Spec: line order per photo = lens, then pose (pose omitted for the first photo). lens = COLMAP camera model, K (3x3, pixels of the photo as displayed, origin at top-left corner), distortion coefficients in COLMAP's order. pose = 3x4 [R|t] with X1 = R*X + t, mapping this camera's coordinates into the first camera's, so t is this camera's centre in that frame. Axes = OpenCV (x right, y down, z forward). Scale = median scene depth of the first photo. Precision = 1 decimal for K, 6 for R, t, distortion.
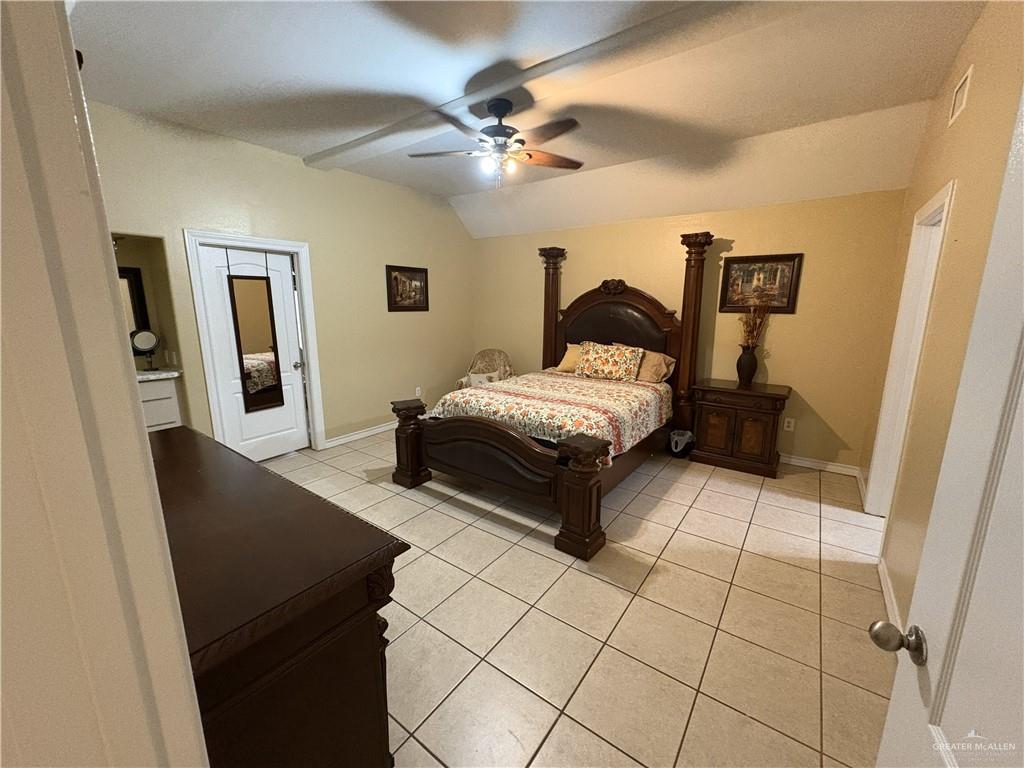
lens RADIAL K [[409.4, 0, 513.8], [0, 409.4, 382.4], [0, 0, 1]] dist [0.004033, -0.000304]
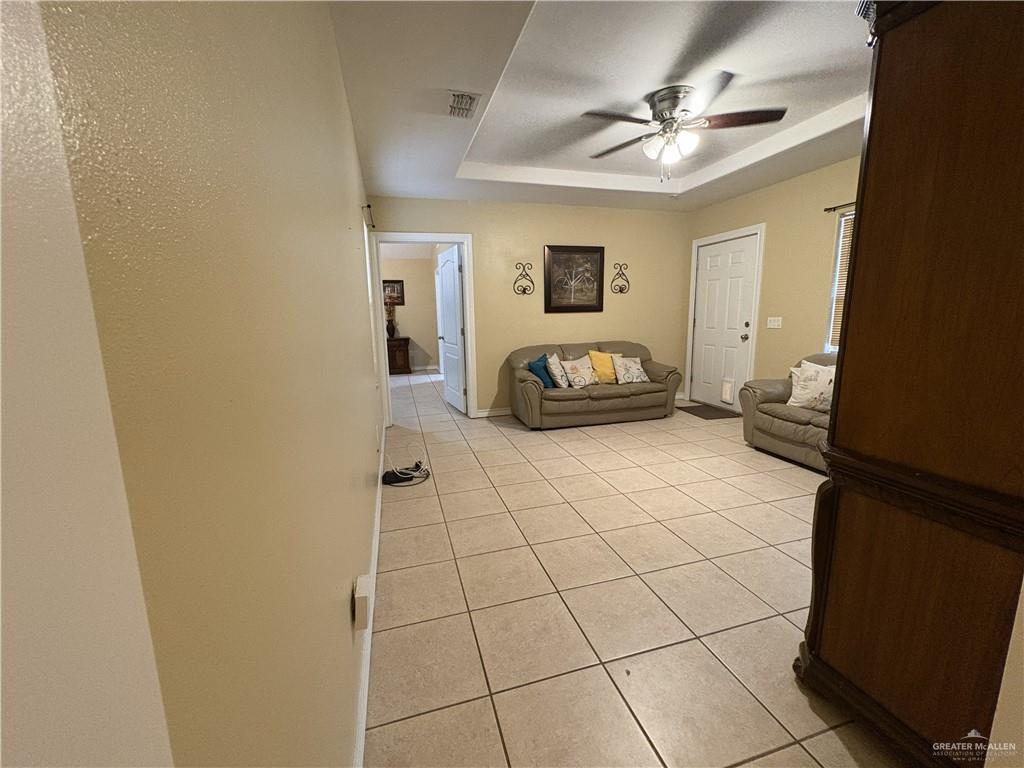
lens RADIAL K [[409.4, 0, 513.3], [0, 409.4, 386.2], [0, 0, 1]] dist [0.004033, -0.000304]
pose [[0.615061, -0.141864, 0.775612, -0.813138], [0.172347, 0.984083, 0.043323, 0.292135], [-0.769413, 0.107028, 0.629721, -0.903823]]
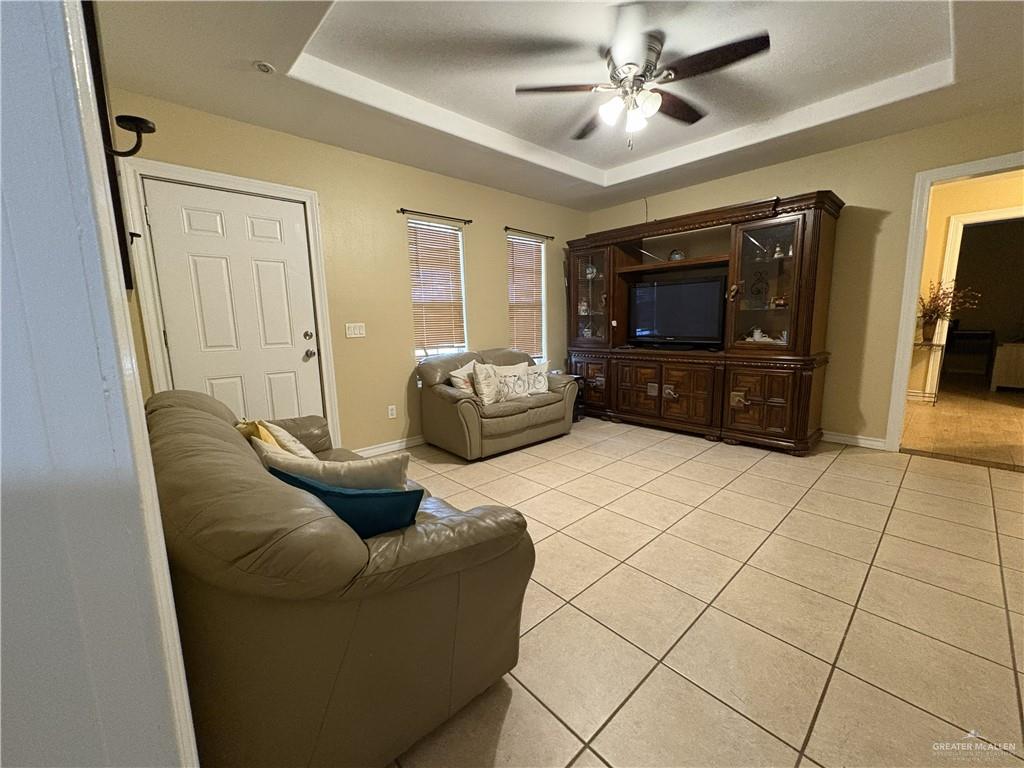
lens RADIAL K [[409.4, 0, 509.9], [0, 409.4, 377.3], [0, 0, 1]] dist [0.004033, -0.000304]
pose [[-0.979057, -0.006510, 0.203481, 1.848166], [0.061794, 0.942833, 0.327487, -0.269095], [-0.193981, 0.333202, -0.922685, 2.089619]]
